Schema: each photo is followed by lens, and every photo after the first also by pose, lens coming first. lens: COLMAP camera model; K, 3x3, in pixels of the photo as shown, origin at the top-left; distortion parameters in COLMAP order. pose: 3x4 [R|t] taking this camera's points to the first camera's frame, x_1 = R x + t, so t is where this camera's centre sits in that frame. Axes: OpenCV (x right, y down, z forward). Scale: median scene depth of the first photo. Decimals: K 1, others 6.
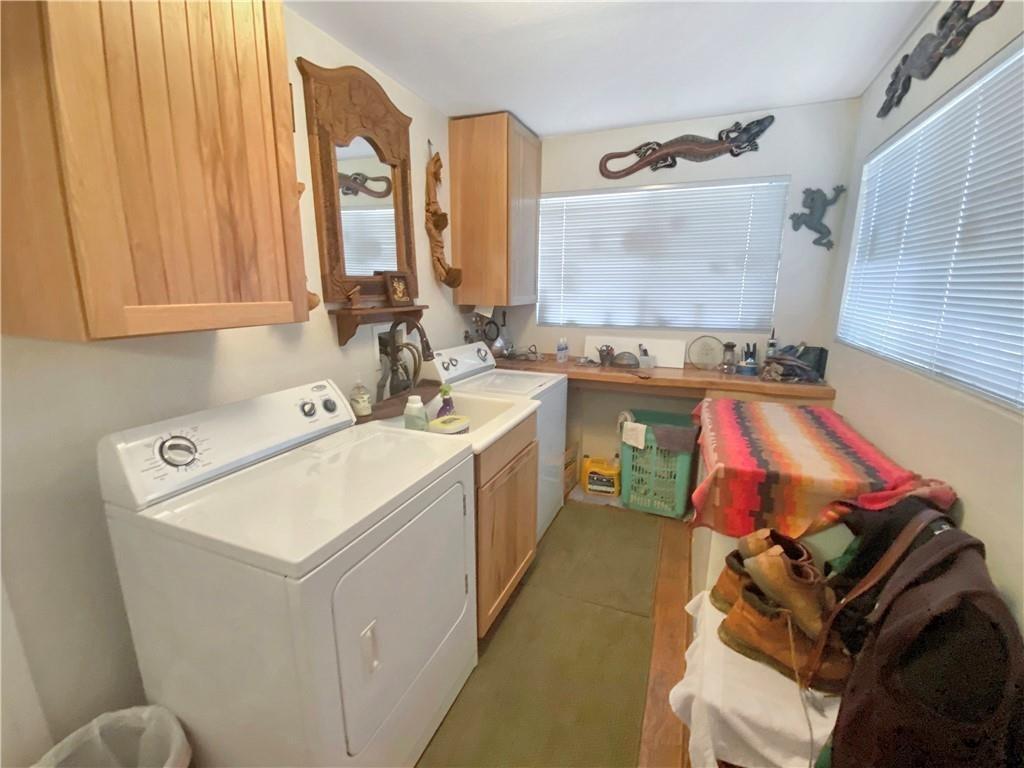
lens RADIAL K [[430.3, 0, 519.5], [0, 430.3, 386.8], [0, 0, 1]] dist [-0.049713, -0.000622]
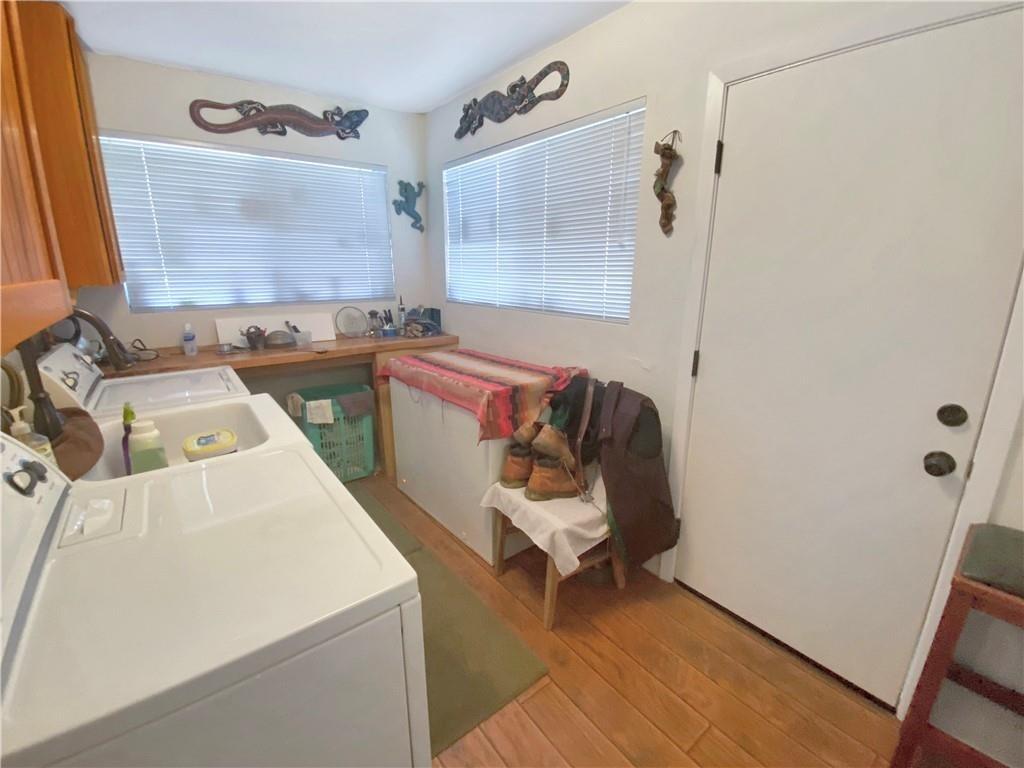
lens RADIAL K [[430.3, 0, 519.5], [0, 430.3, 386.8], [0, 0, 1]] dist [-0.049713, -0.000622]
pose [[0.467909, -0.223195, 0.855129, -0.343070], [0.180138, 0.971358, 0.154964, -0.012824], [-0.865223, 0.081532, 0.494713, 0.115974]]
